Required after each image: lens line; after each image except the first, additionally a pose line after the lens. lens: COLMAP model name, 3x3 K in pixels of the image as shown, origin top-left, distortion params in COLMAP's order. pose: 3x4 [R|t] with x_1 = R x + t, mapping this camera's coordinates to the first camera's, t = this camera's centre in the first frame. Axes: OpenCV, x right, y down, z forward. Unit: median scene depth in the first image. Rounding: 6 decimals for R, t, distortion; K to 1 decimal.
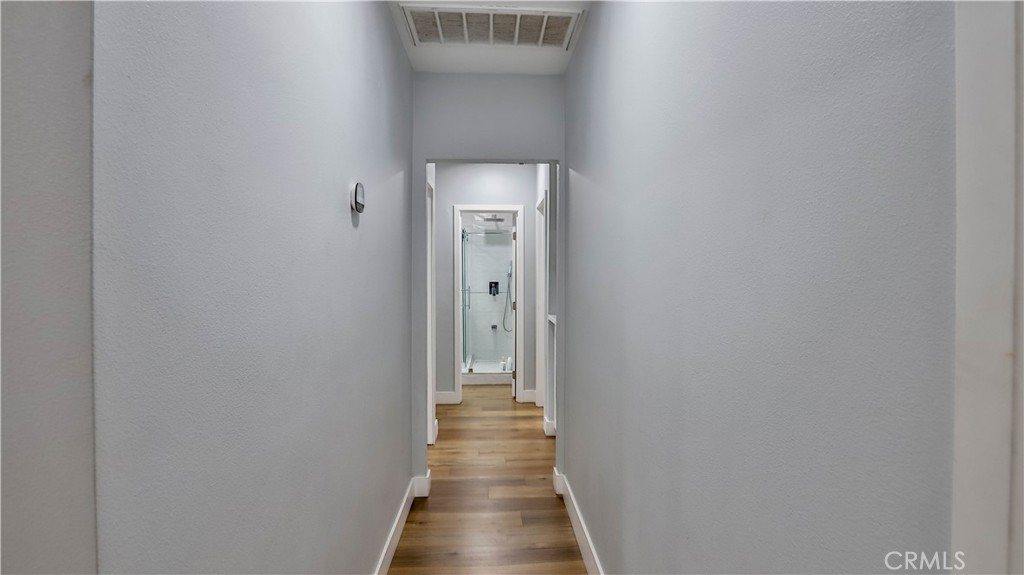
lens RADIAL K [[494.2, 0, 515.7], [0, 494.2, 282.3], [0, 0, 1]] dist [-0.042837, 0.010080]
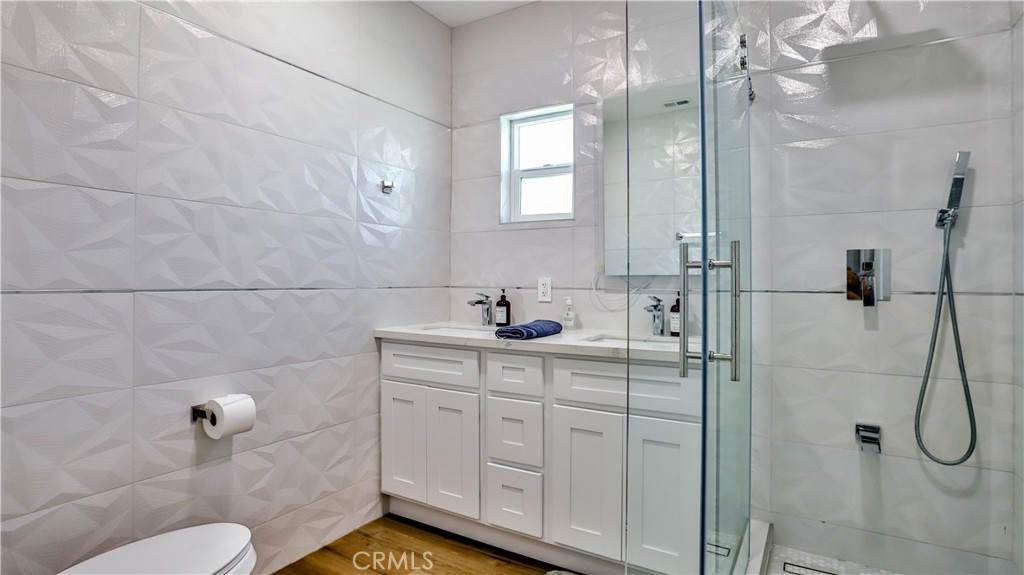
lens RADIAL K [[519.2, 0, 504.3], [0, 519.2, 278.0], [0, 0, 1]] dist [-0.029395, 0.004688]
pose [[0.826285, 0.000704, -0.563252, -0.063186], [-0.011291, 0.999819, -0.015314, 0.024068], [0.563139, 0.019014, 0.826143, 0.863010]]
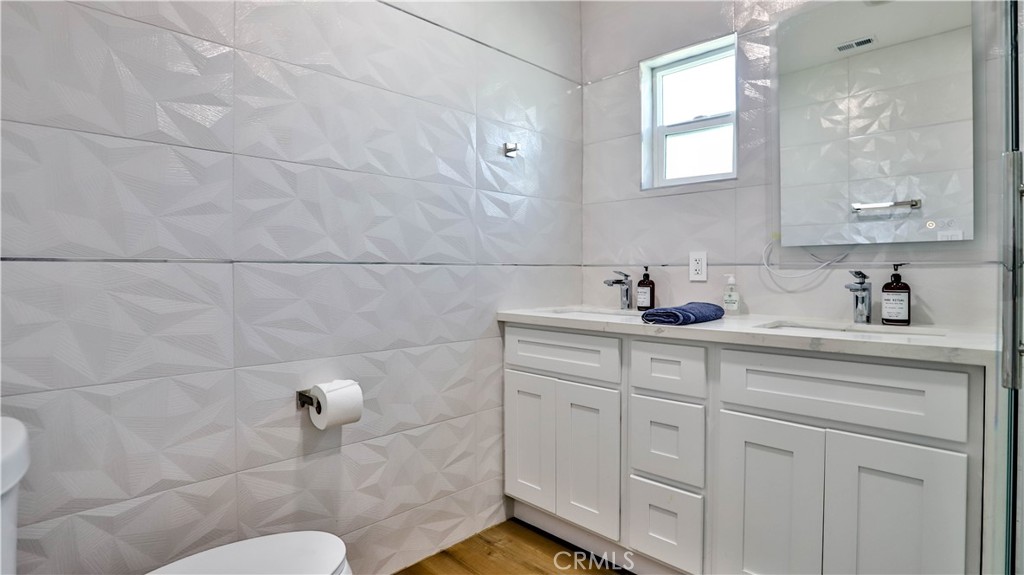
lens RADIAL K [[494.2, 0, 506.8], [0, 494.2, 287.3], [0, 0, 1]] dist [-0.042837, 0.010080]
pose [[0.668419, 0.018568, -0.743554, -0.124741], [-0.007860, 0.999809, 0.017901, 0.037709], [0.743744, -0.006122, 0.668437, 0.926097]]
